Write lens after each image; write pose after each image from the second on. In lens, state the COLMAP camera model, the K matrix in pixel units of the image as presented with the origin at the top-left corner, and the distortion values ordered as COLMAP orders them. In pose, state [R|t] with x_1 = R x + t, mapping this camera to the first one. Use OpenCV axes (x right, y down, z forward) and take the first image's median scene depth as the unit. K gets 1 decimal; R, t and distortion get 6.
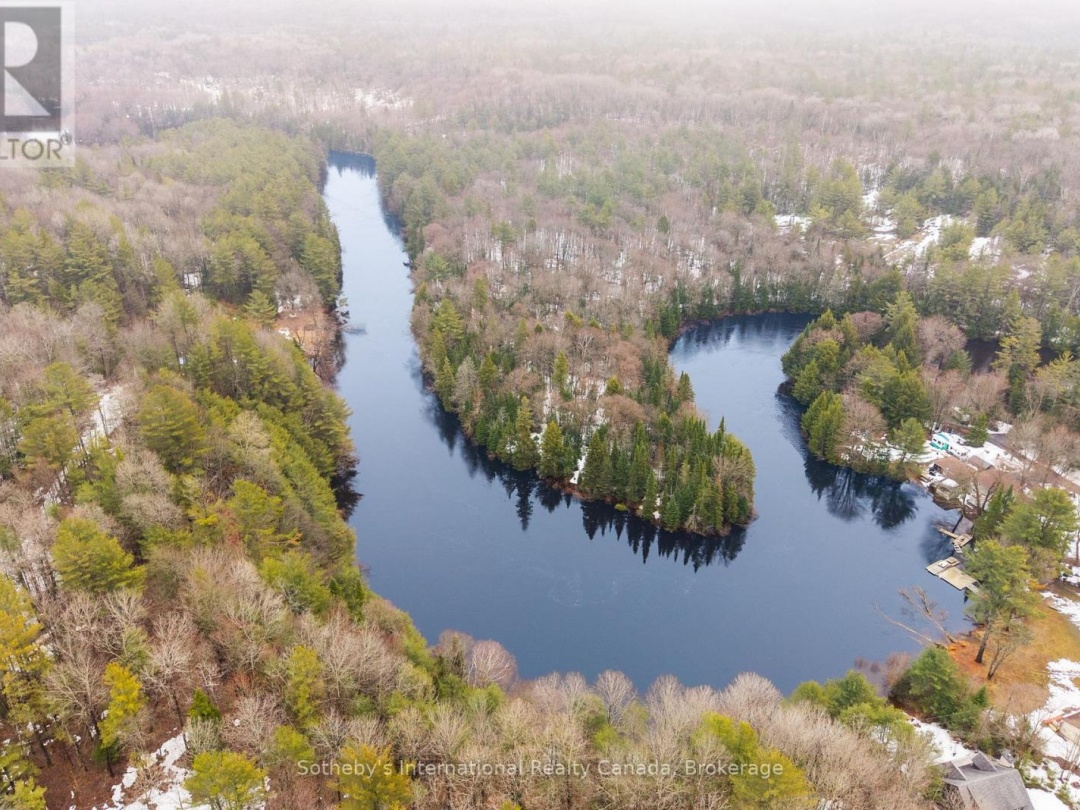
lens RADIAL K [[827.3, 0, 540.0], [0, 827.3, 405.0], [0, 0, 1]] dist [0.005845, -0.004115]
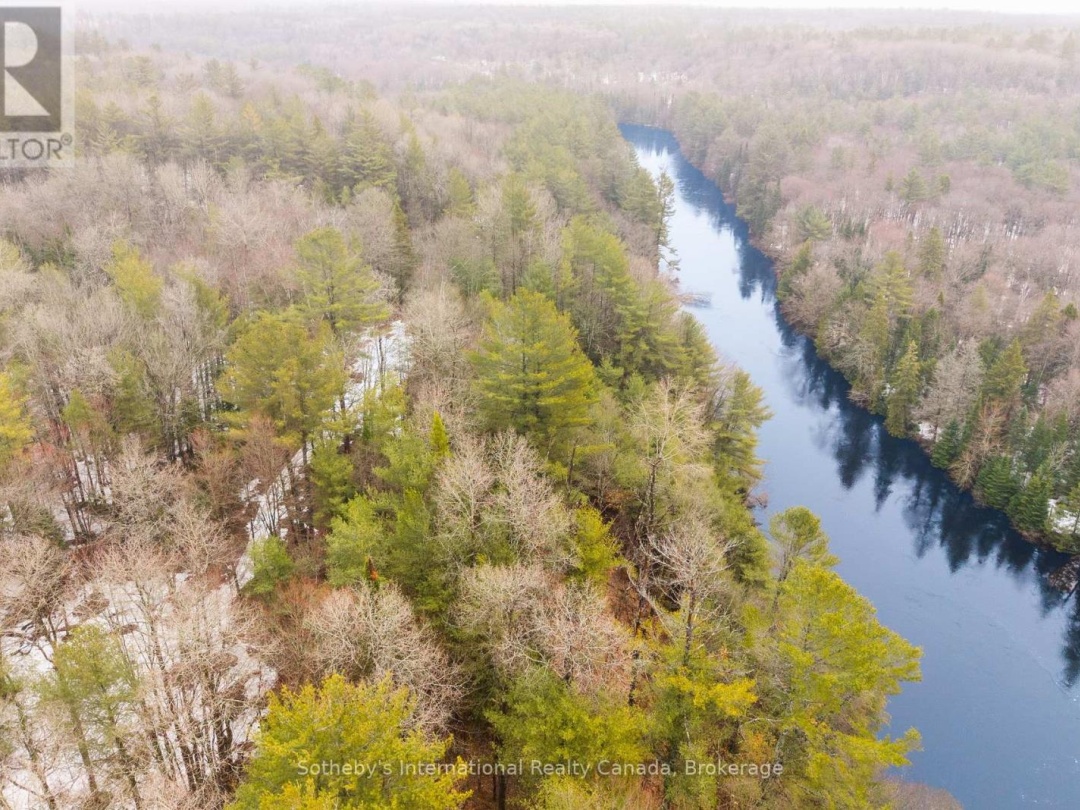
lens RADIAL K [[827.3, 0, 540.0], [0, 827.3, 405.0], [0, 0, 1]] dist [0.005845, -0.004115]
pose [[0.962321, 0.128532, -0.239622, -0.221726], [-0.134288, 0.990912, -0.007780, 0.025399], [0.236444, 0.039665, 0.970835, 0.378656]]
